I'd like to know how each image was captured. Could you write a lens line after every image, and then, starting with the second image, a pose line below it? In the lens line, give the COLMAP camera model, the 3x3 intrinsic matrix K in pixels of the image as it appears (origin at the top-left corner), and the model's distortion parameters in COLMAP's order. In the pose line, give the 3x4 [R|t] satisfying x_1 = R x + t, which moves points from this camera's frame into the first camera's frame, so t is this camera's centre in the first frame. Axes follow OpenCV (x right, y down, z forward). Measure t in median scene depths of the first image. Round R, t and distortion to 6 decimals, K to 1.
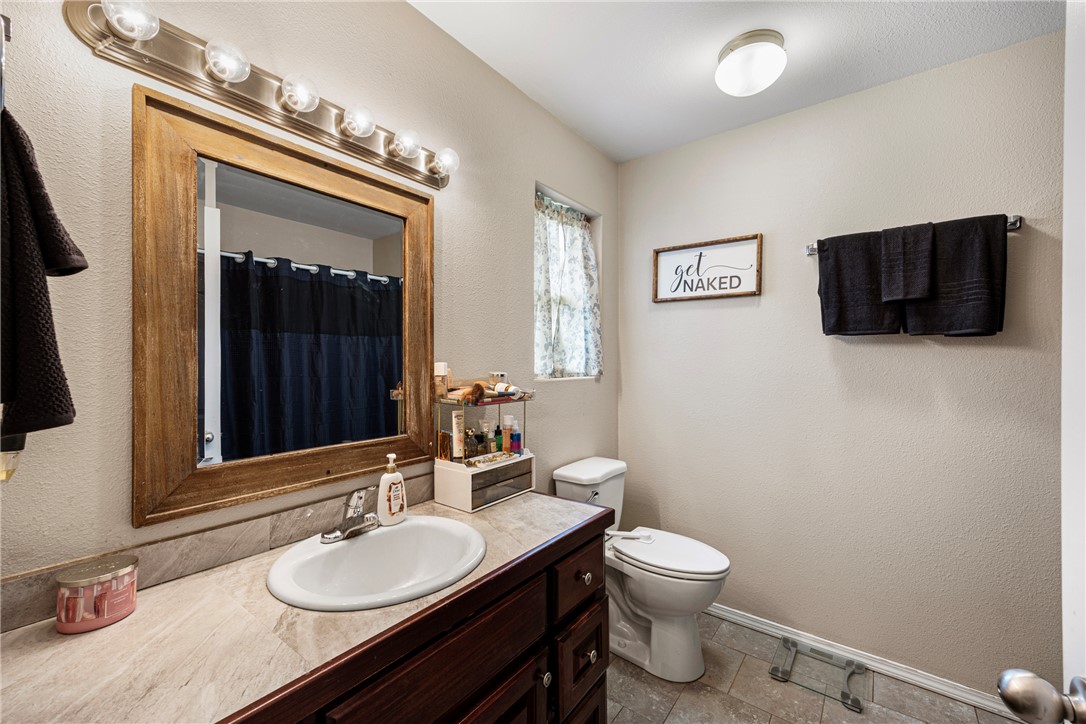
lens RADIAL K [[444.2, 0, 549.1], [0, 444.2, 363.5], [0, 0, 1]] dist [0.009273, -0.000215]
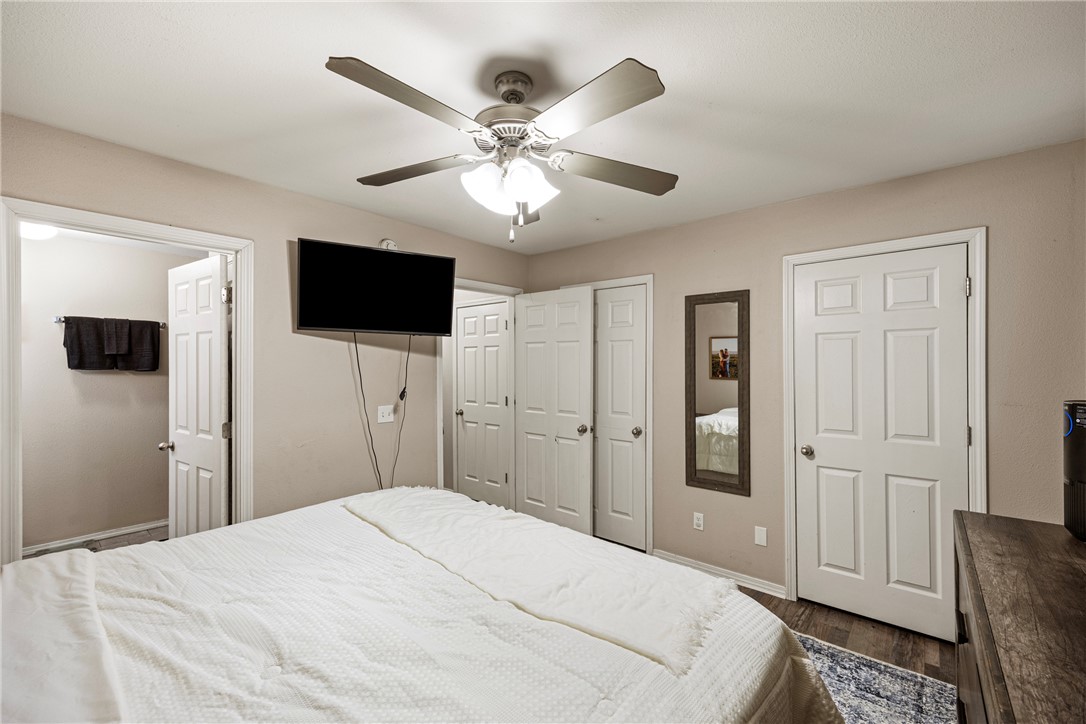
lens RADIAL K [[444.2, 0, 519.4], [0, 444.2, 365.4], [0, 0, 1]] dist [0.009273, -0.000215]
pose [[0.098405, 0.002086, 0.995144, -1.118980], [0.008575, 0.999959, -0.002944, -0.064848], [-0.995109, 0.008824, 0.098384, -1.100736]]
